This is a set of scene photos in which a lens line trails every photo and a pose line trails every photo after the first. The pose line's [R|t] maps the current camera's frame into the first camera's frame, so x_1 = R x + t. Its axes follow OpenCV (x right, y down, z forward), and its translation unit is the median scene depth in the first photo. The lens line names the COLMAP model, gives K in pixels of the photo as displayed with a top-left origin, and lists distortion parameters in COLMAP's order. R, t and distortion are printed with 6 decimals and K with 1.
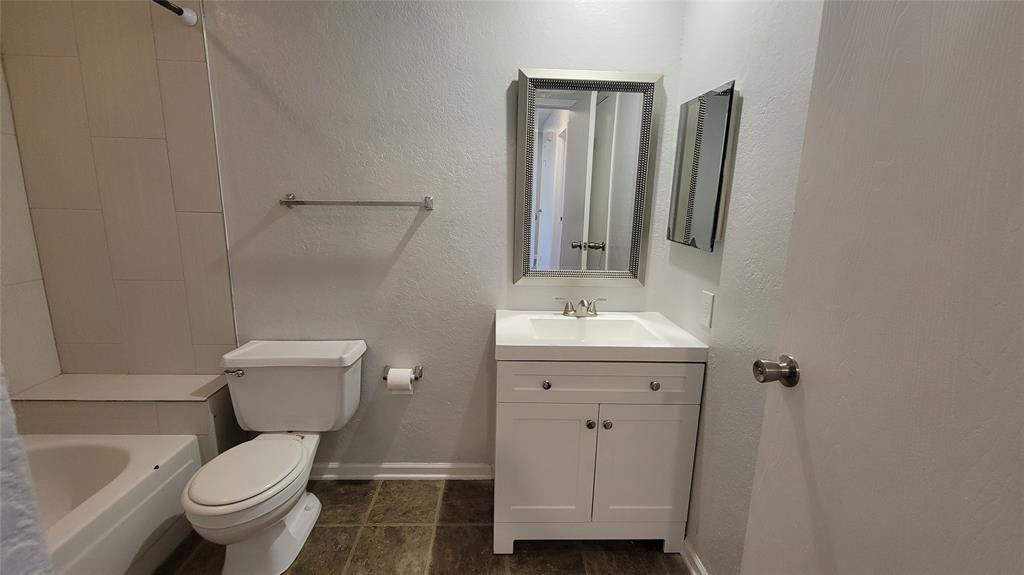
lens RADIAL K [[417.6, 0, 517.4], [0, 417.6, 284.5], [0, 0, 1]] dist [-0.002291, -0.001578]
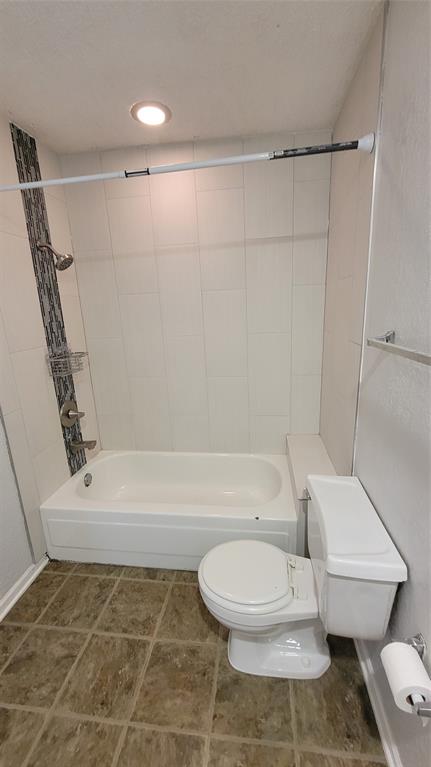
lens RADIAL K [[312.8, 0, 216.2], [0, 312.8, 383.5], [0, 0, 1]] dist [-0.002291, -0.001578]
pose [[-0.178104, 0.217633, -0.959643, 0.012403], [-0.164462, 0.954934, 0.247089, -0.033641], [0.970171, 0.201832, -0.134285, 0.124726]]
